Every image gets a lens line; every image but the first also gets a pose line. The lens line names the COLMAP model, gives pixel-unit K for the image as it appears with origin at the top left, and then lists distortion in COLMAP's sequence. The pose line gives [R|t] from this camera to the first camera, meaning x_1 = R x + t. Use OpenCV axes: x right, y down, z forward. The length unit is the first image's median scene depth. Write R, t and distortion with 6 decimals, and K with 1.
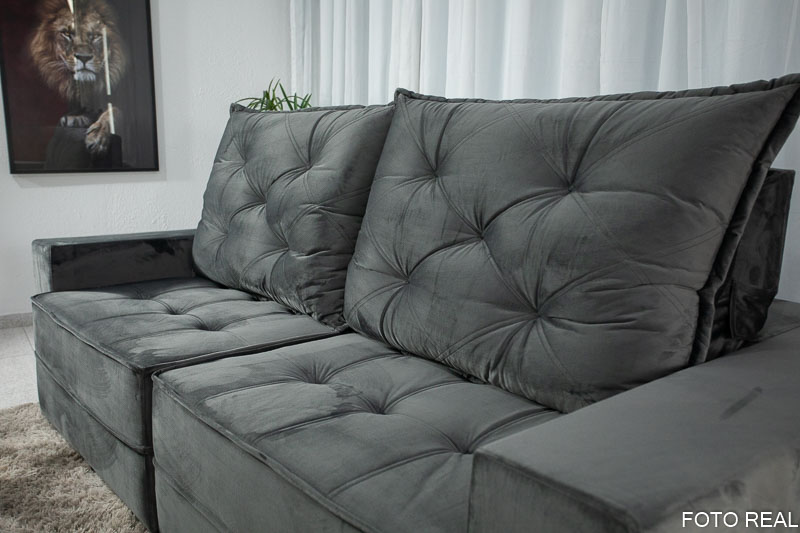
lens RADIAL K [[733.0, 0, 386.7], [0, 733.0, 266.6], [0, 0, 1]] dist [0.018078, 0.000000]
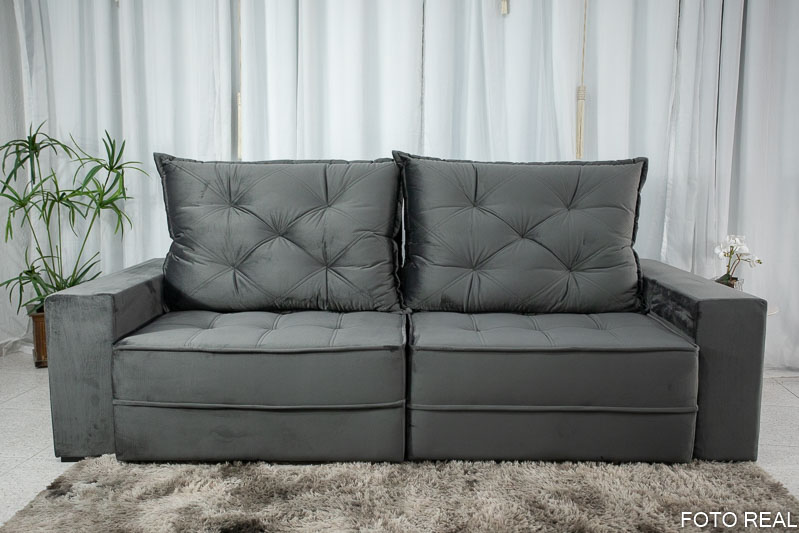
lens RADIAL K [[732.1, 0, 399.6], [0, 732.1, 258.7], [0, 0, 1]] dist [0.018078, 0.000000]
pose [[0.644309, -0.096743, 0.758622, -1.419583], [0.137693, 0.990431, 0.009359, -0.045298], [-0.752268, 0.098426, 0.651464, 0.033845]]
